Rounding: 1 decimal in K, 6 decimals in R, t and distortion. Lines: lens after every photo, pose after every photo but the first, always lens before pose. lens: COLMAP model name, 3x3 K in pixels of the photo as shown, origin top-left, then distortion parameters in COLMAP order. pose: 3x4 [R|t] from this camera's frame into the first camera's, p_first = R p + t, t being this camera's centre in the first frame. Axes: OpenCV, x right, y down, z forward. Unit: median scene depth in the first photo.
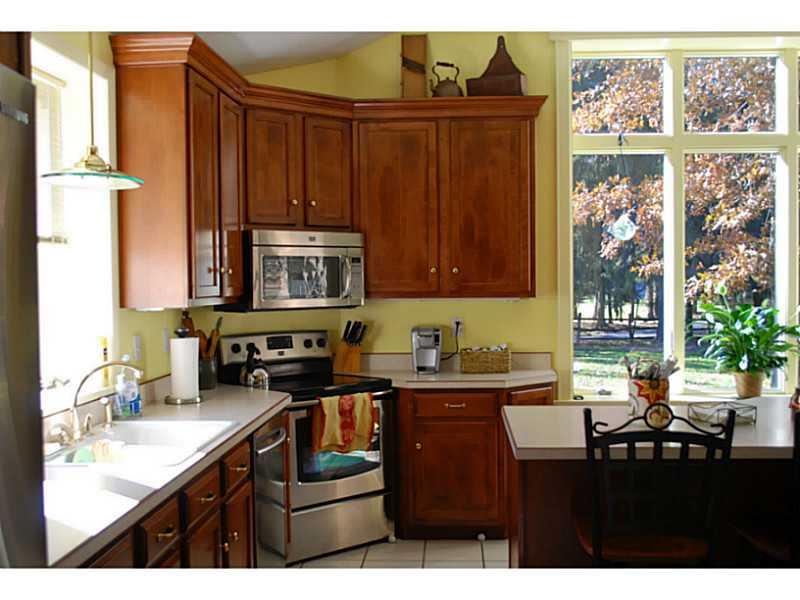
lens RADIAL K [[901.0, 0, 400.0], [0, 901.0, 300.0], [0, 0, 1]] dist [0.015961, 0.005687]
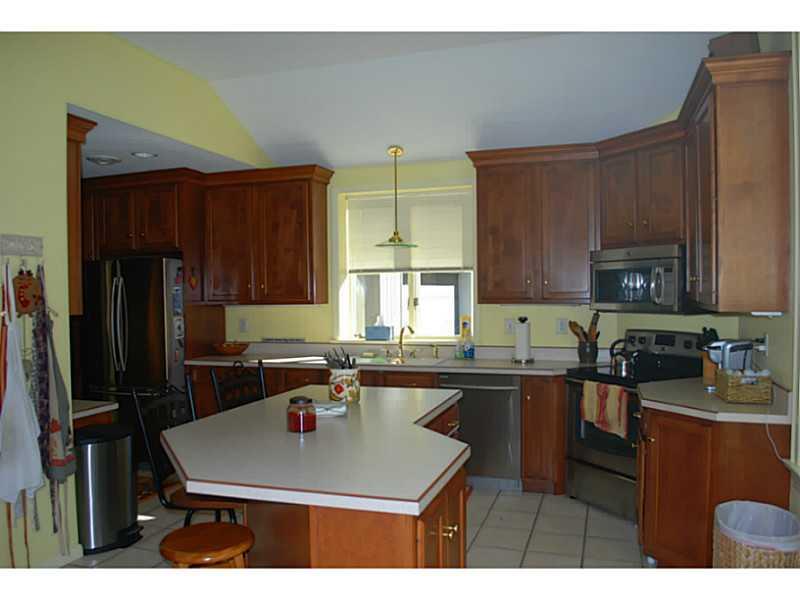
lens RADIAL K [[652.9, 0, 400.0], [0, 652.9, 300.0], [0, 0, 1]] dist [-0.066415, 0.006371]
pose [[-0.258885, 0.029895, -0.965445, 0.770403], [-0.008547, 0.999411, 0.033238, -0.030427], [0.965870, 0.016856, -0.258477, 0.874448]]
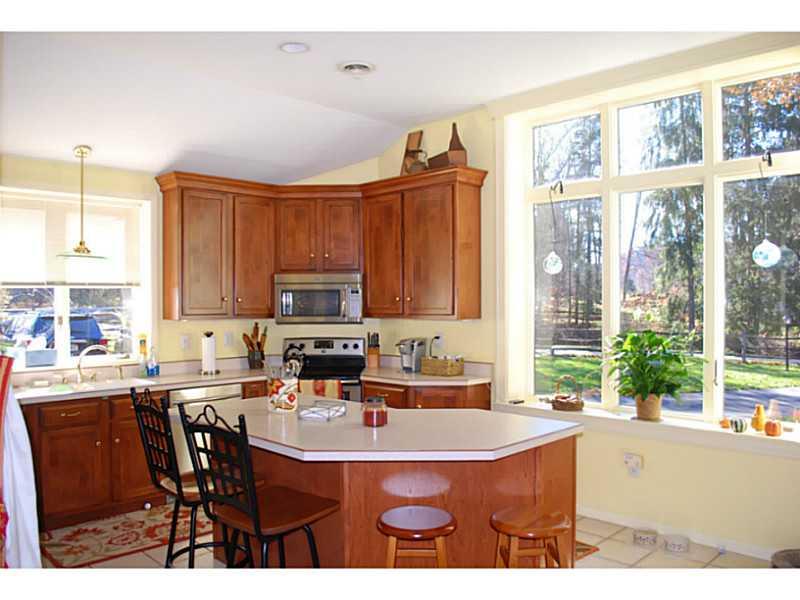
lens RADIAL K [[652.9, 0, 400.0], [0, 652.9, 300.0], [0, 0, 1]] dist [-0.066415, 0.006371]
pose [[0.745065, 0.004403, -0.666977, 0.713808], [-0.016427, 0.999796, -0.011750, -0.018542], [0.666790, 0.019711, 0.744985, 0.240380]]
